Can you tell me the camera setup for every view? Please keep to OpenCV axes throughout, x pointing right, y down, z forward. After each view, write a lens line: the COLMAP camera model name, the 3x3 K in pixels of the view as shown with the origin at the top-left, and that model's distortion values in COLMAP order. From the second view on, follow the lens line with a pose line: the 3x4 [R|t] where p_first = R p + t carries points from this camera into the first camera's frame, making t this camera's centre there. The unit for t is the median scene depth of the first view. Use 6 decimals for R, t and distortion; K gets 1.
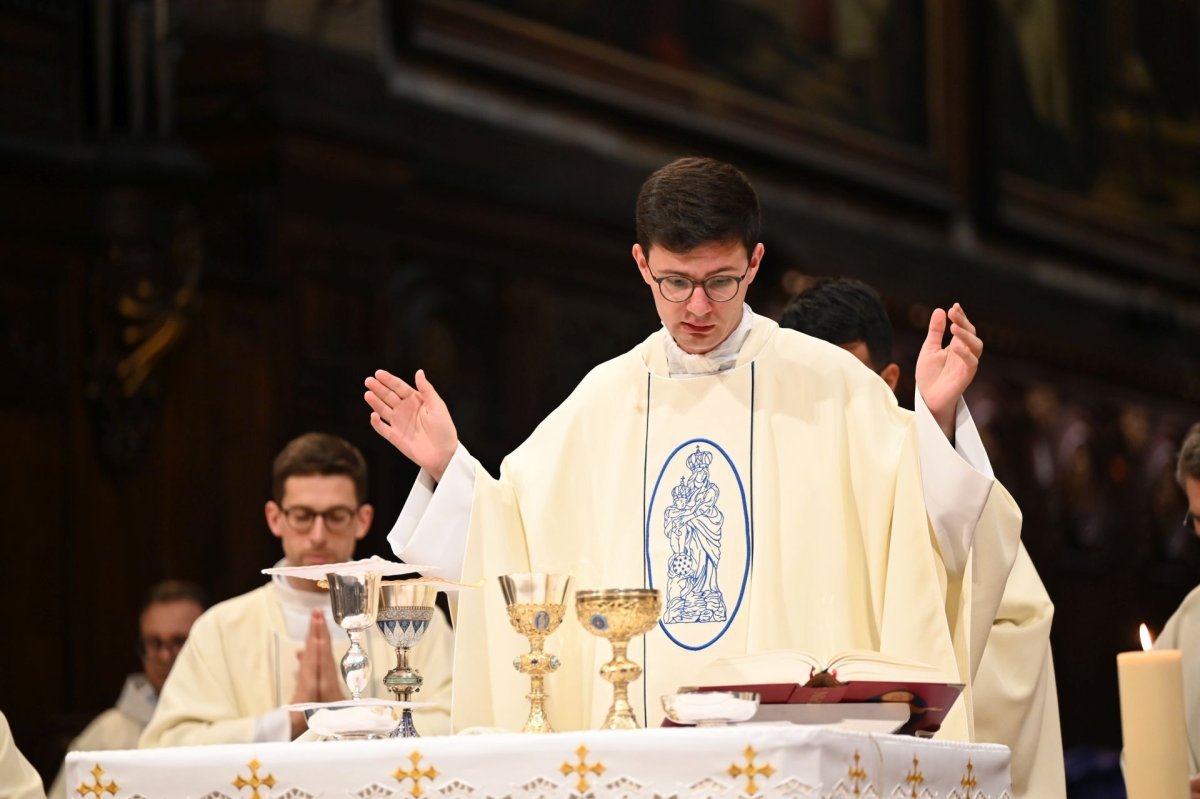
lens RADIAL K [[6021.7, 0, 600.0], [0, 6021.7, 399.5], [0, 0, 1]] dist [0.088119, -18.034771]
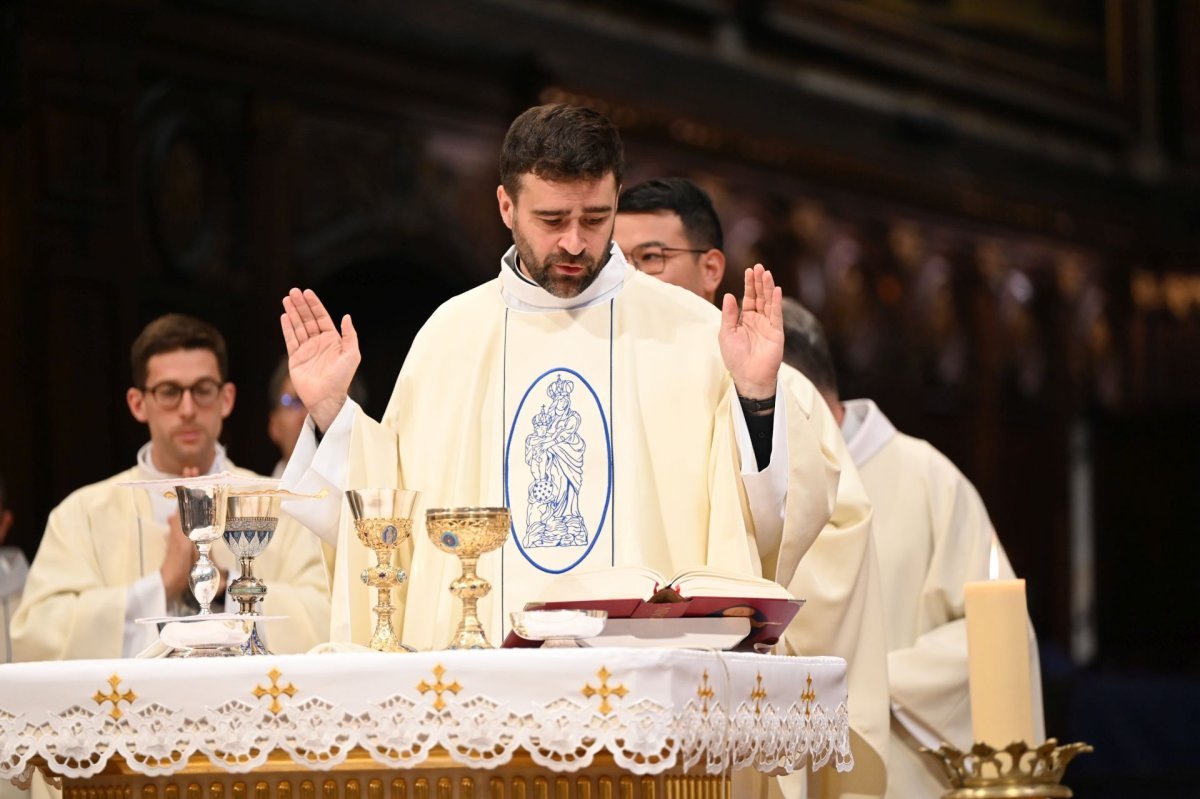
lens RADIAL K [[6713.7, 0, 600.0], [0, 6713.7, 399.5], [0, 0, 1]] dist [-0.120735, -1.021916]
pose [[0.998827, 0.005363, 0.048133, -0.029139], [-0.007099, 0.999327, 0.035985, -0.027450], [-0.047908, -0.036284, 0.998193, -0.133089]]
